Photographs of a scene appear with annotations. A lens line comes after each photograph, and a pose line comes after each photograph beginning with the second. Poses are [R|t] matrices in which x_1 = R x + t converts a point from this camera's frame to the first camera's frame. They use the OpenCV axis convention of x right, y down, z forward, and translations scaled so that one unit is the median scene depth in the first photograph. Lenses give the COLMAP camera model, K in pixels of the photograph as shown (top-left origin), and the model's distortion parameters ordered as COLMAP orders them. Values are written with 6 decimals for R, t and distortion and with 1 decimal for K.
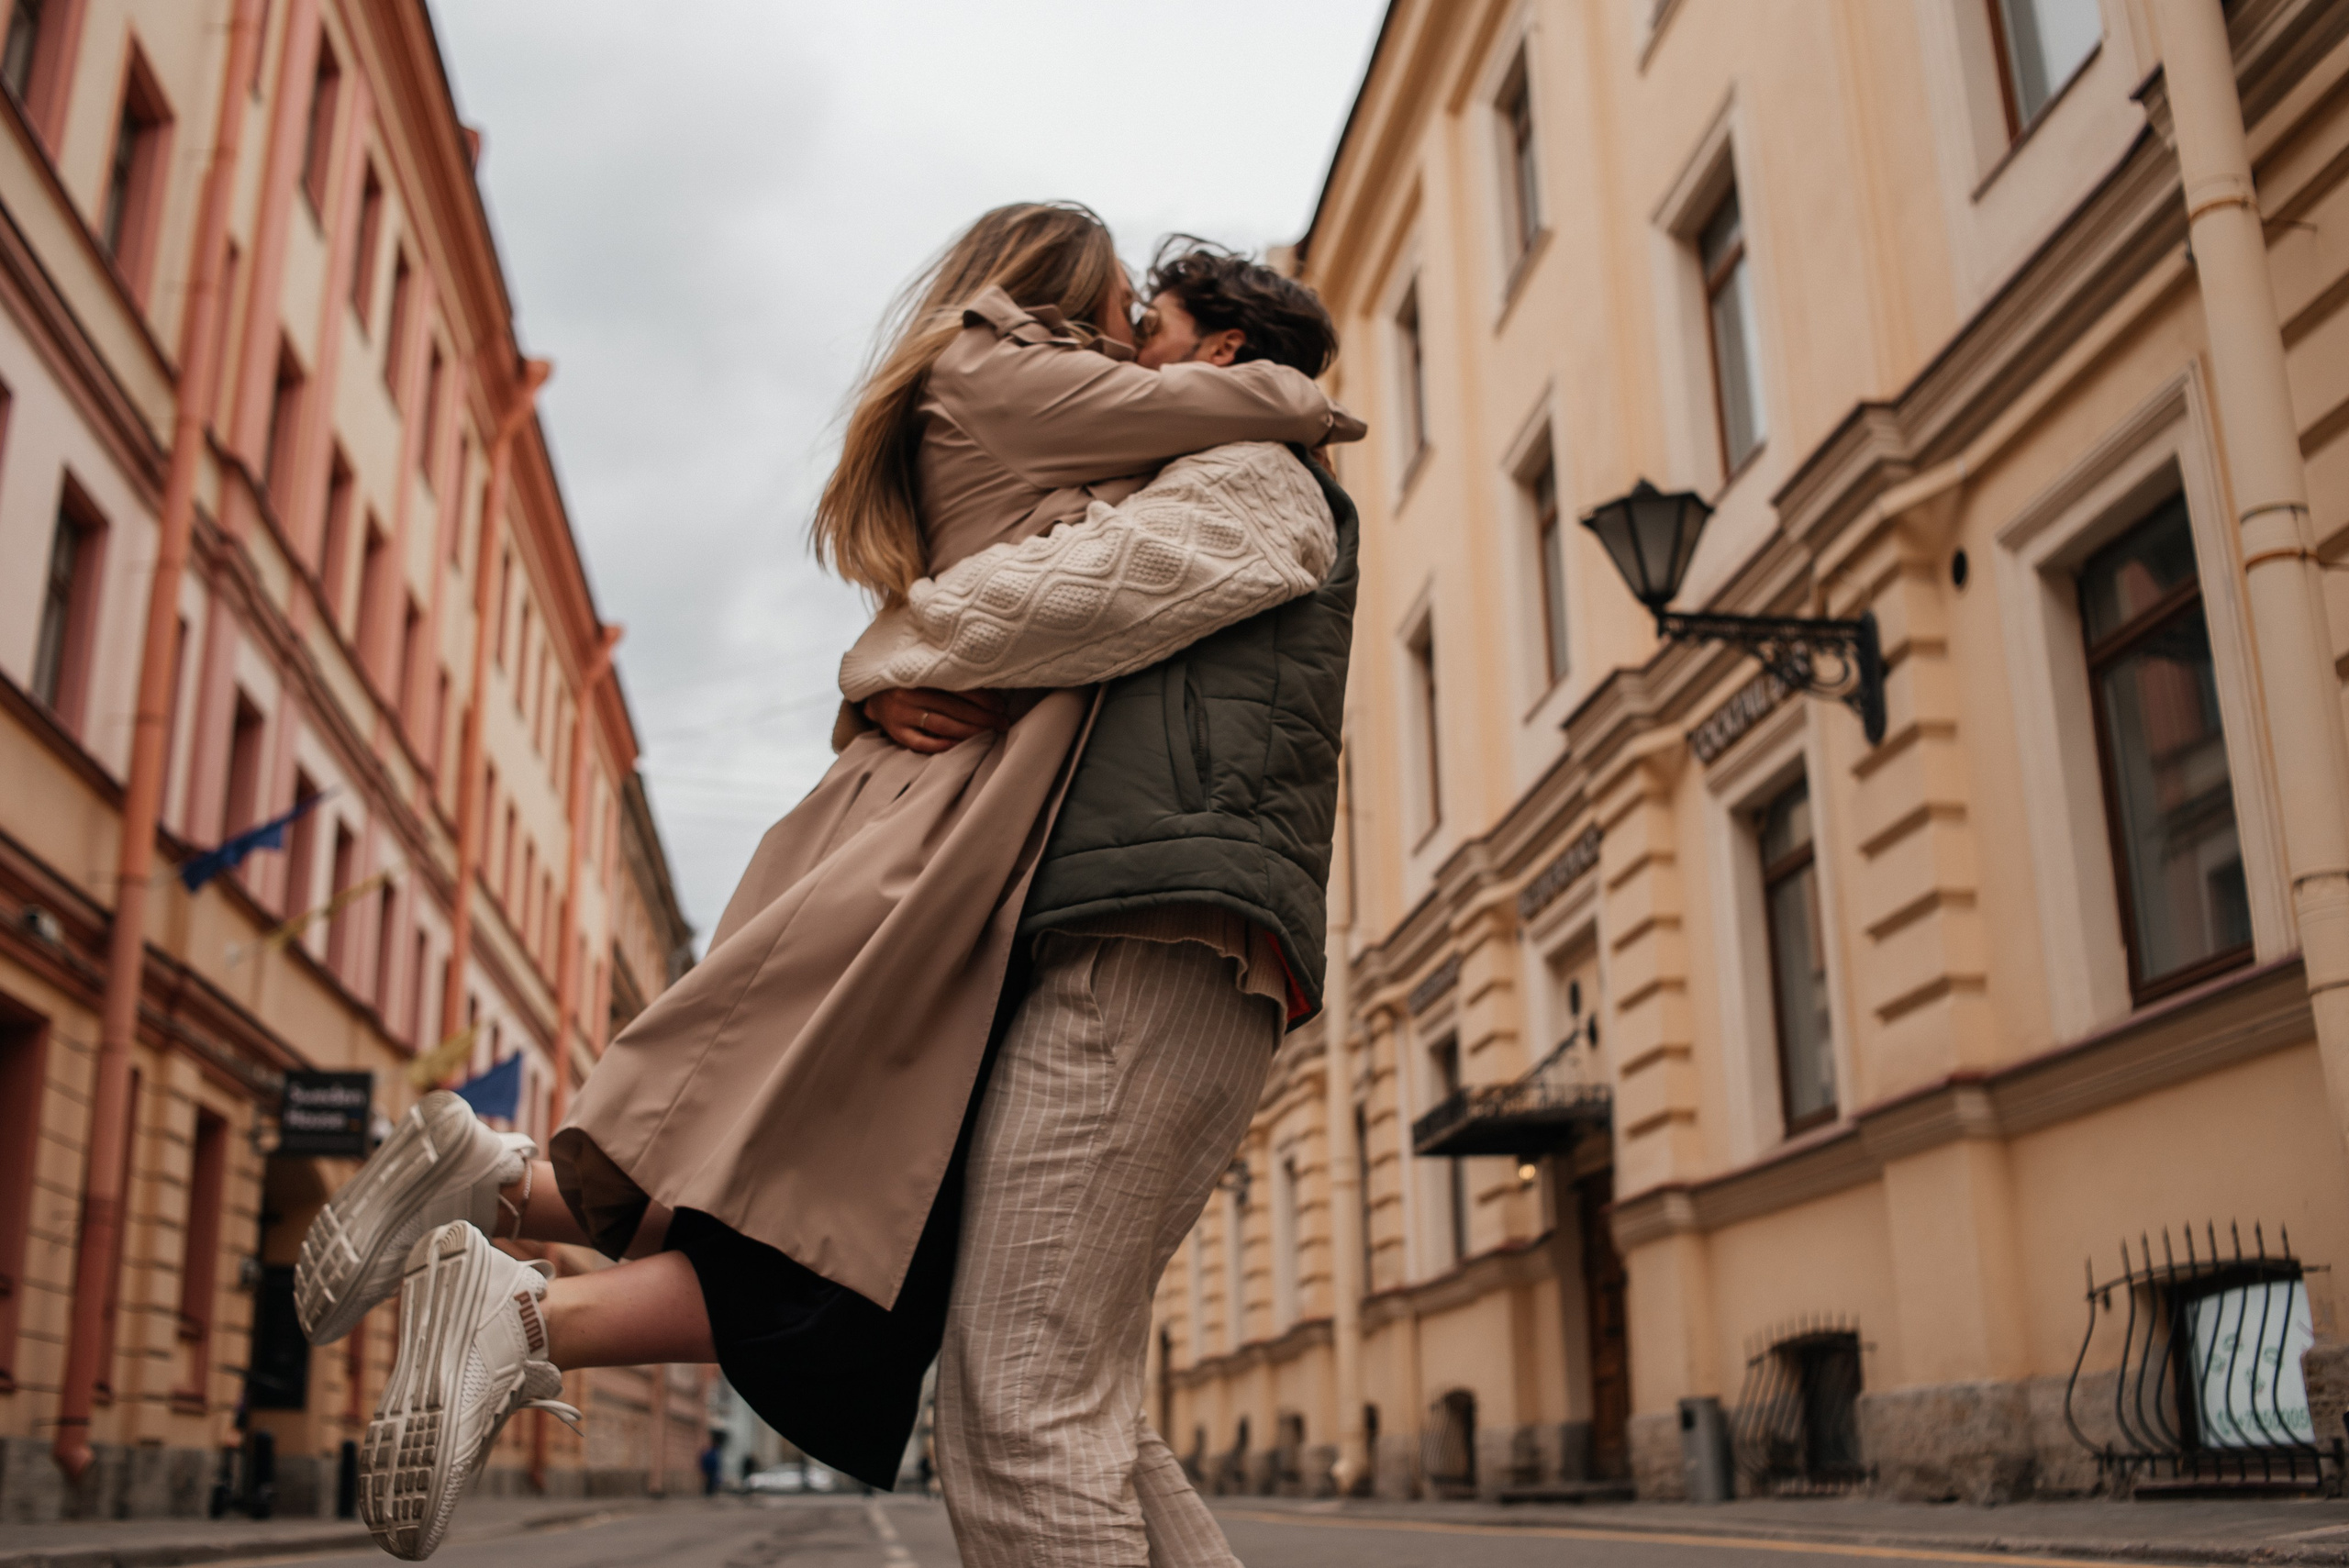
lens RADIAL K [[2339.5, 0, 1160.8], [0, 2339.5, 779.7], [0, 0, 1]] dist [-0.130595, 0.050845]
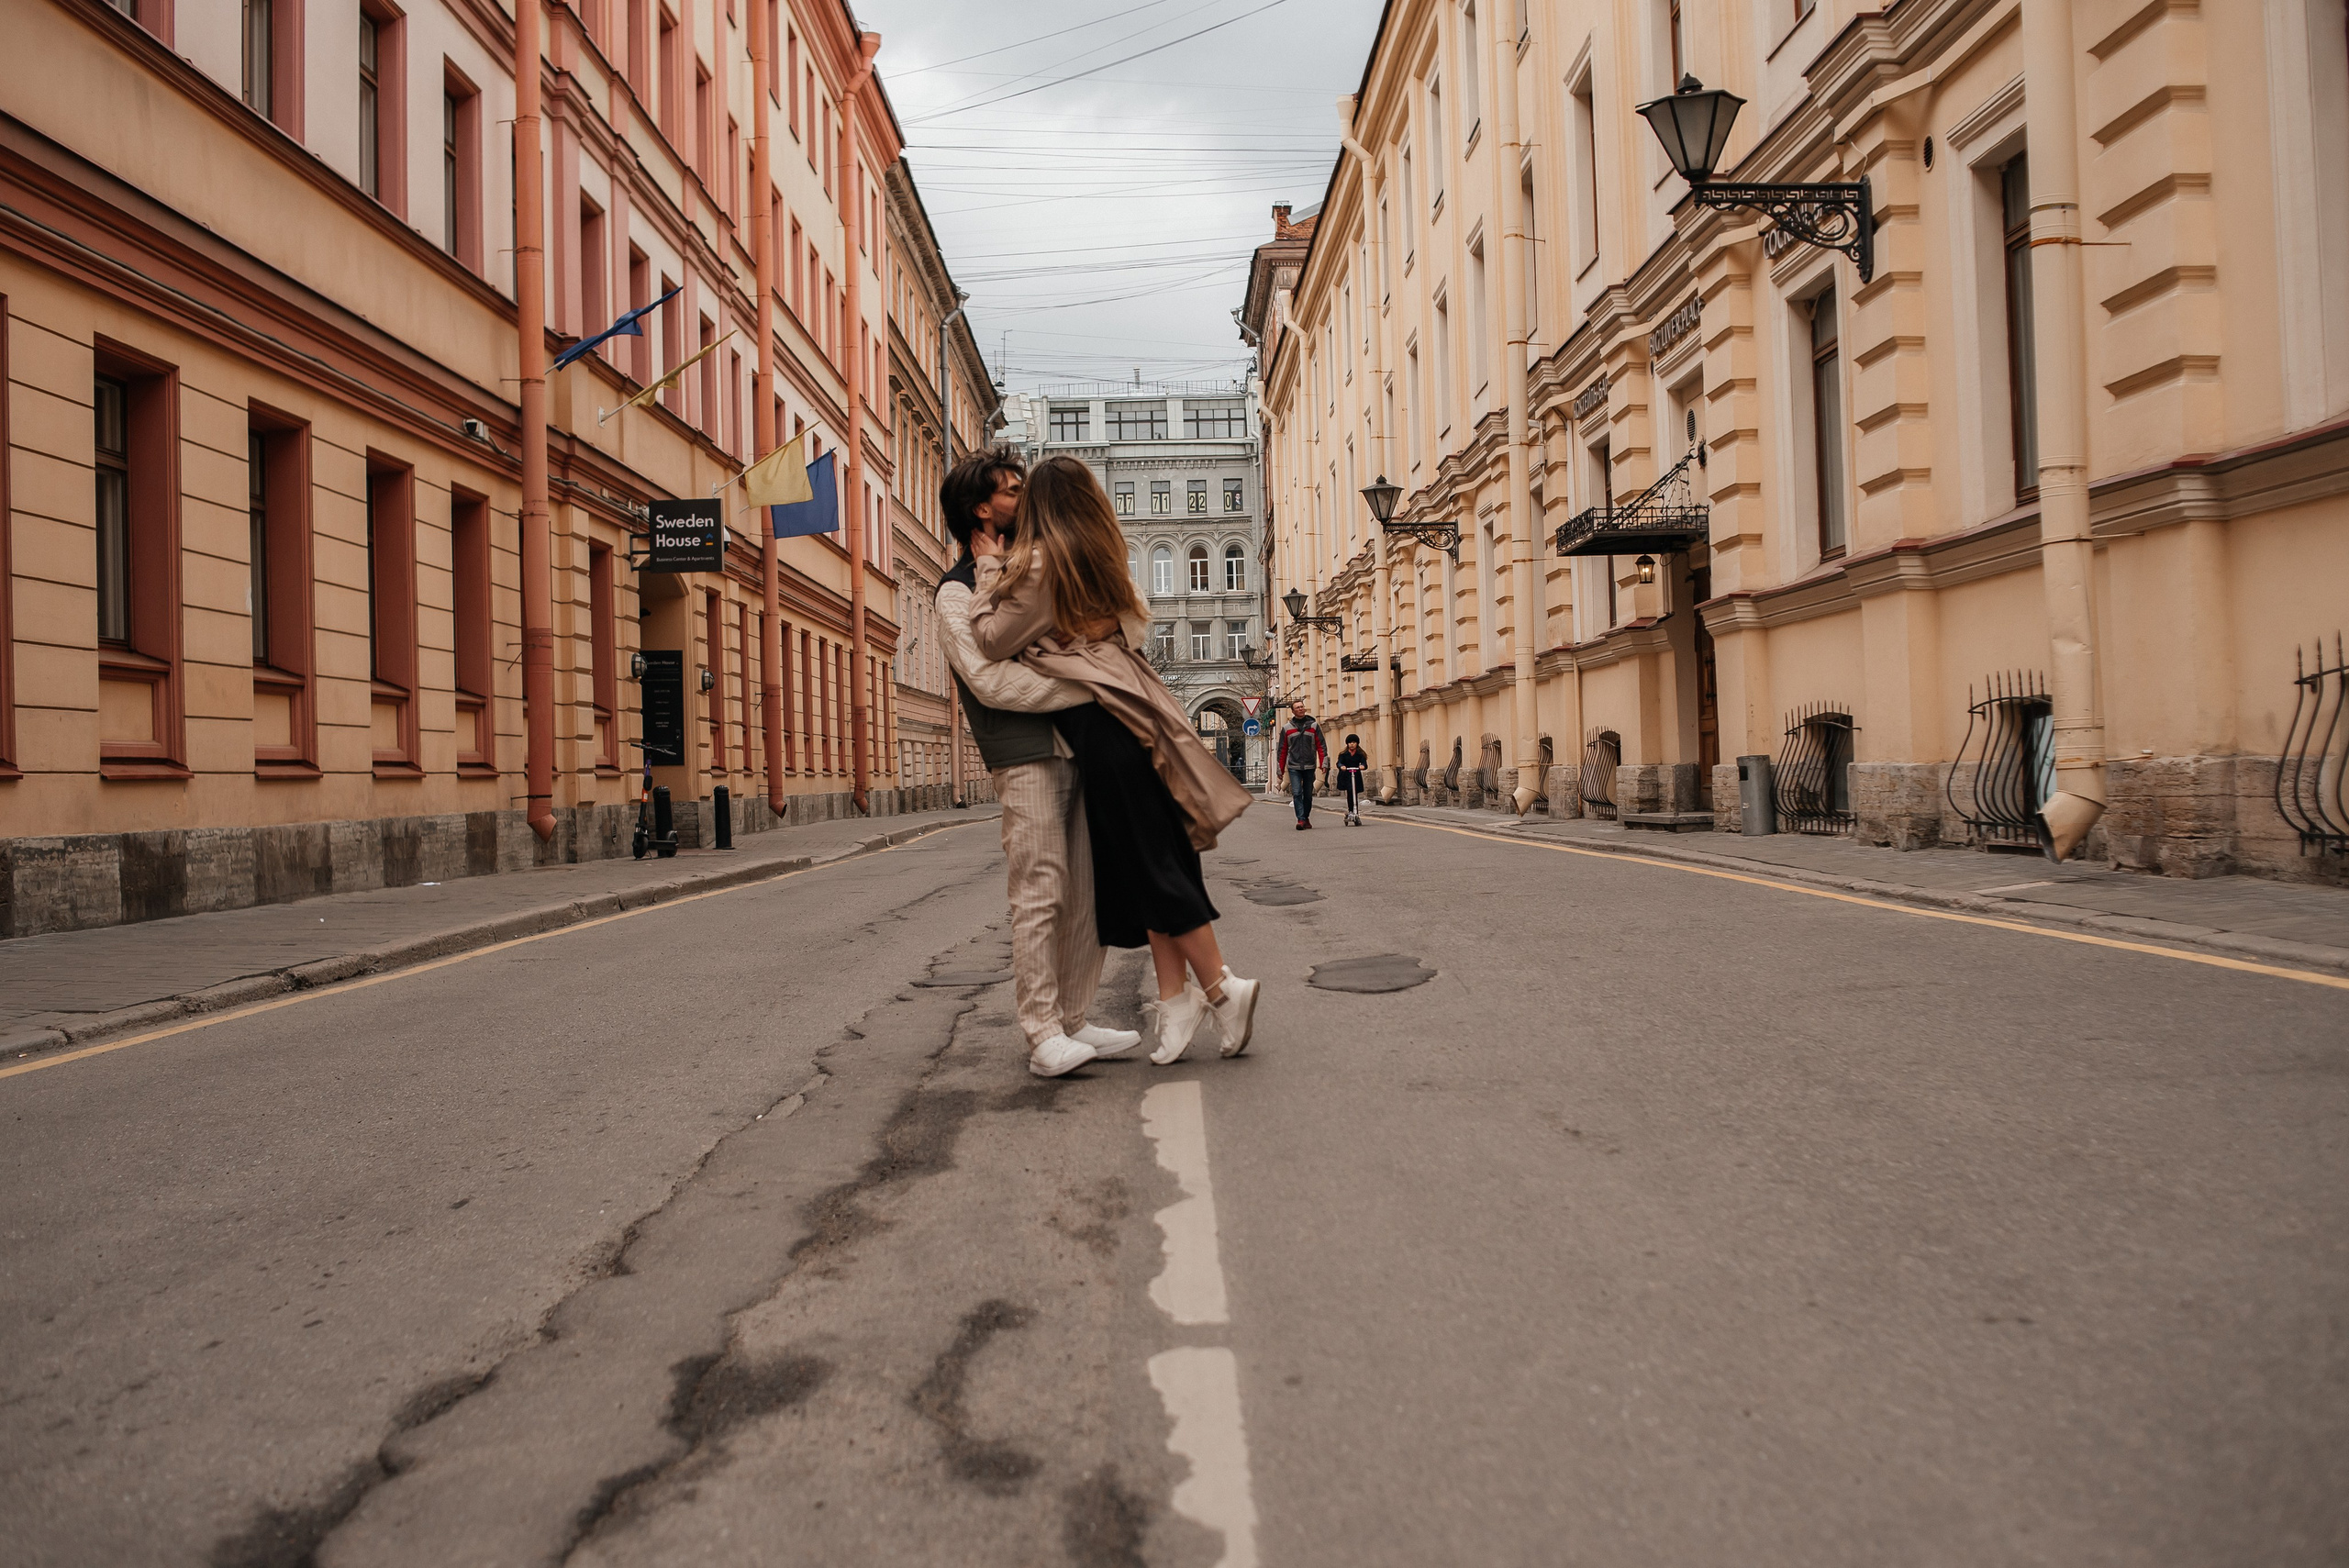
lens RADIAL K [[2339.5, 0, 1160.8], [0, 2339.5, 779.7], [0, 0, 1]] dist [-0.130595, 0.050845]
pose [[0.993010, -0.015284, -0.117034, 0.042382], [0.049199, 0.954927, 0.292735, -0.100075], [0.107285, -0.296446, 0.949004, -0.241539]]
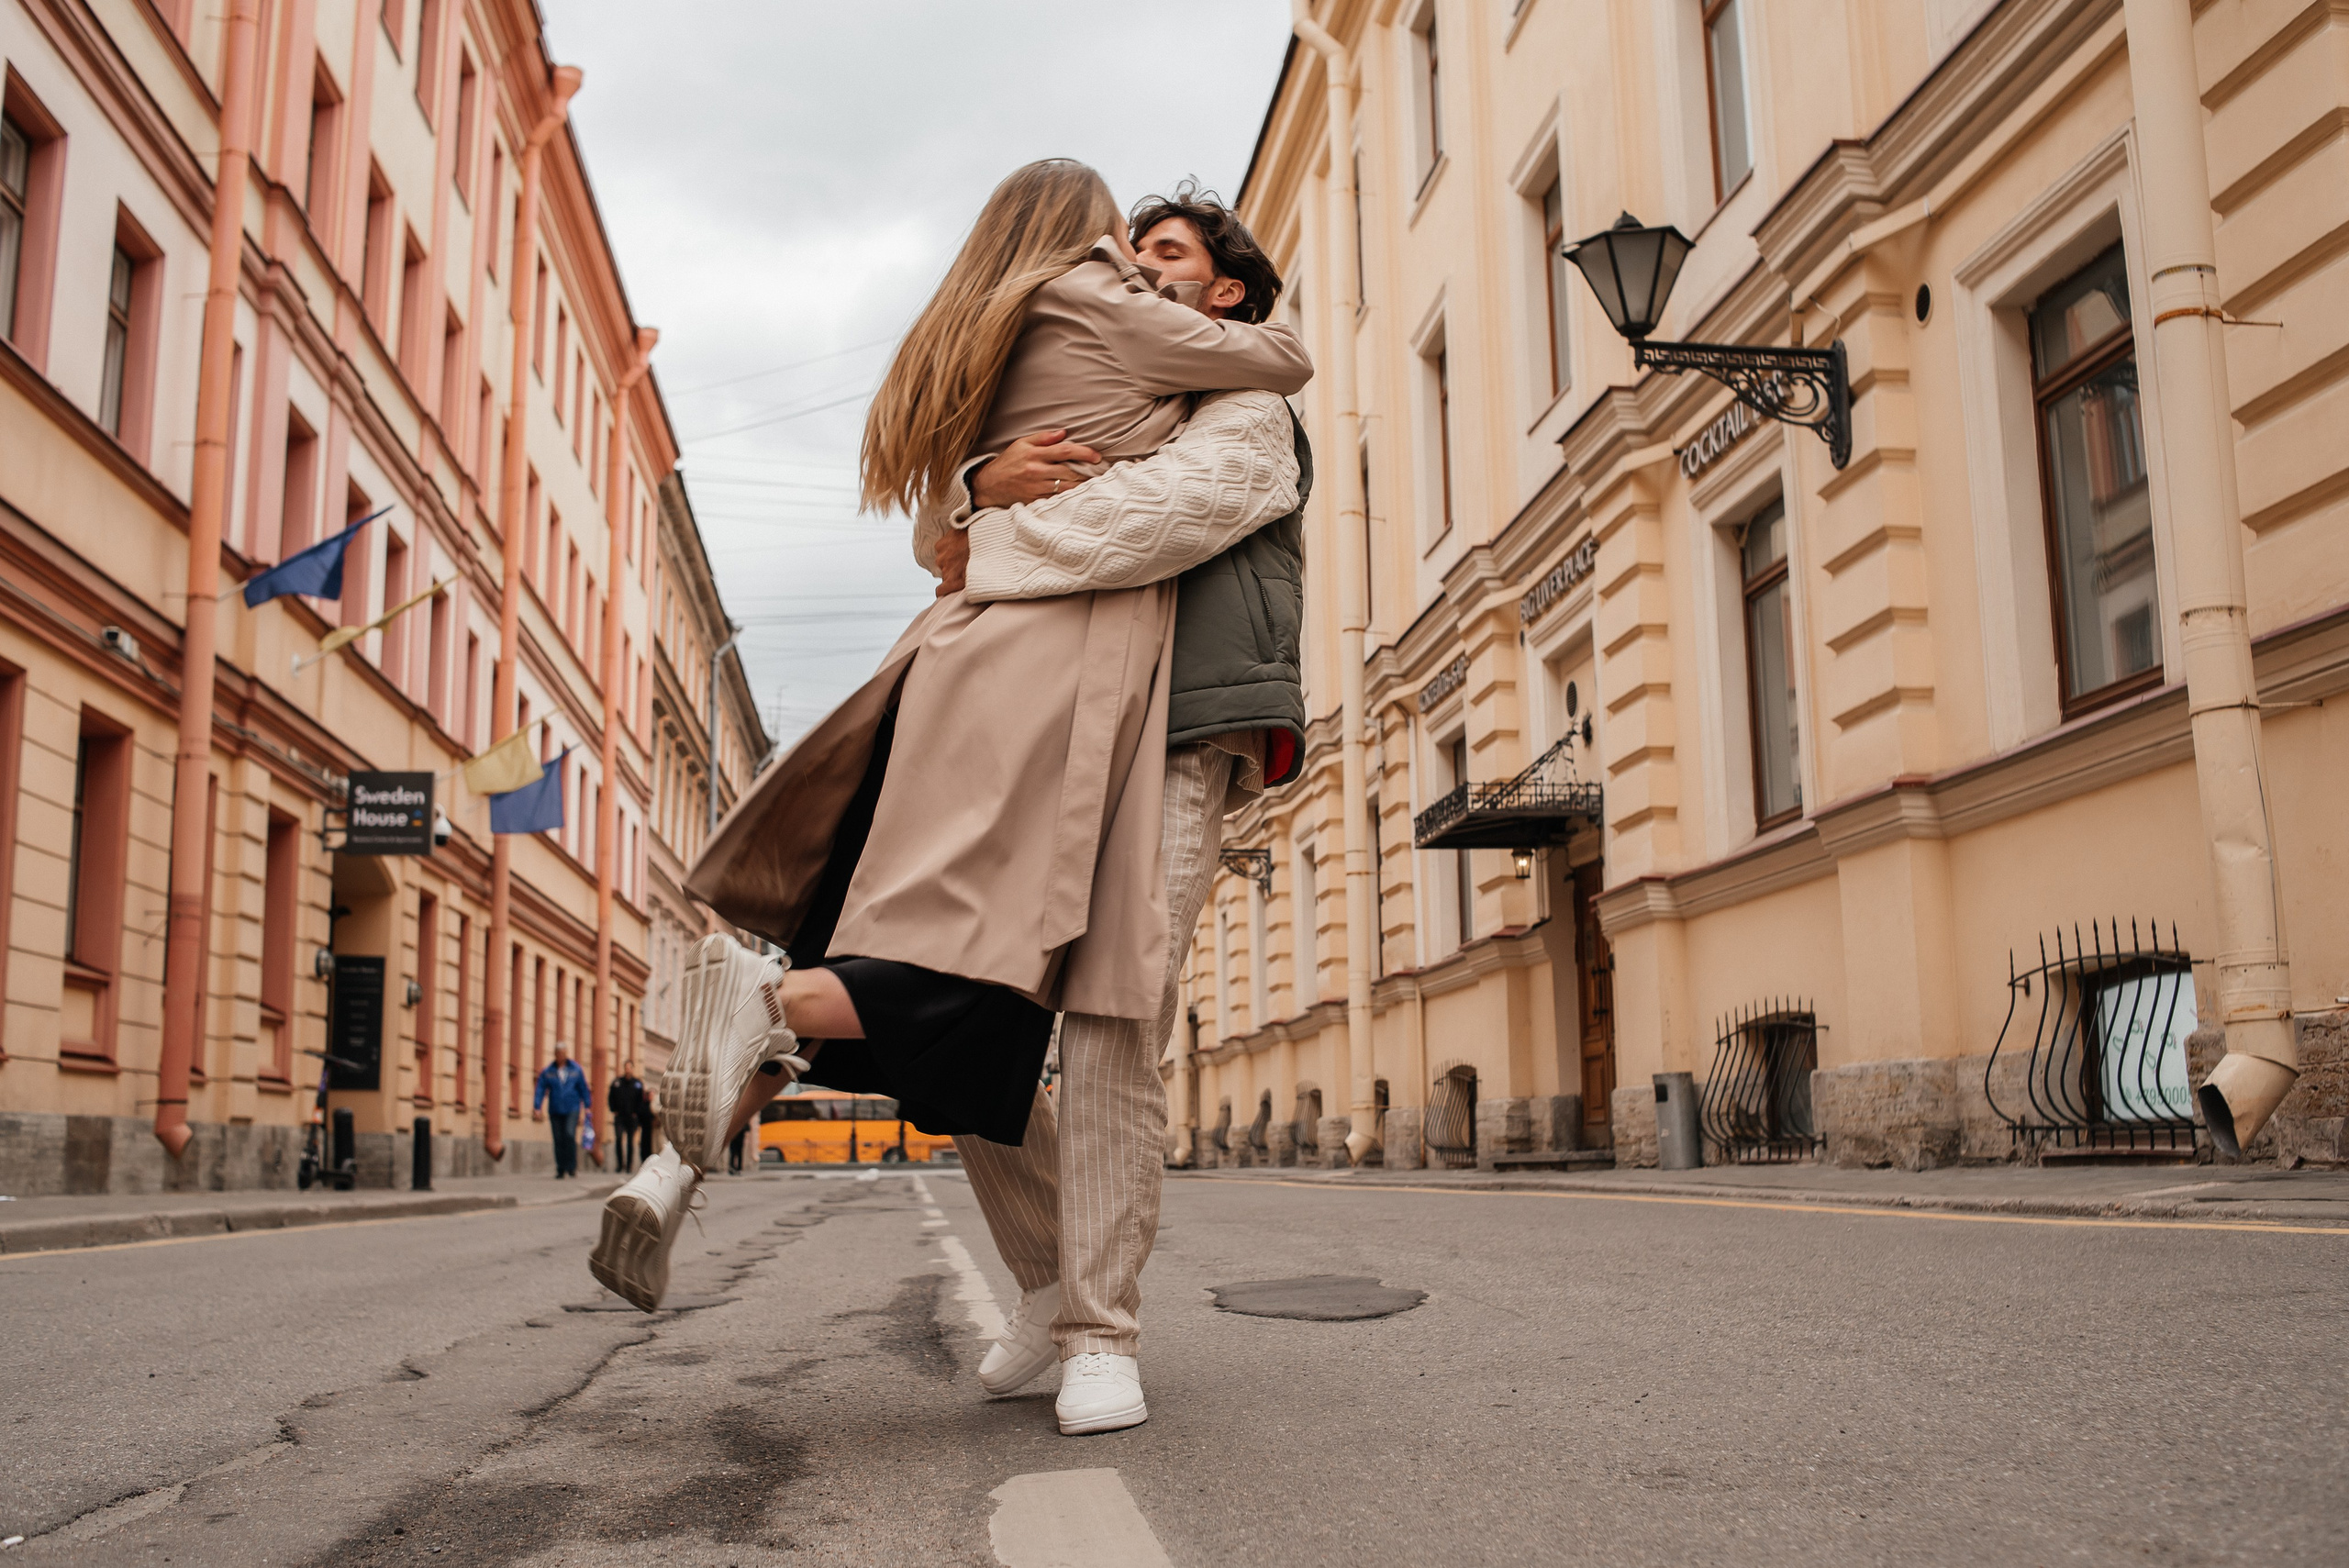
lens RADIAL K [[2331.3, 0, 1162.9], [0, 2331.3, 781.6], [0, 0, 1]] dist [-0.130449, 0.050601]
pose [[0.999876, -0.002273, -0.015586, 0.009673], [0.004343, 0.990954, 0.134133, -0.010799], [0.015140, -0.134184, 0.990841, -0.047827]]
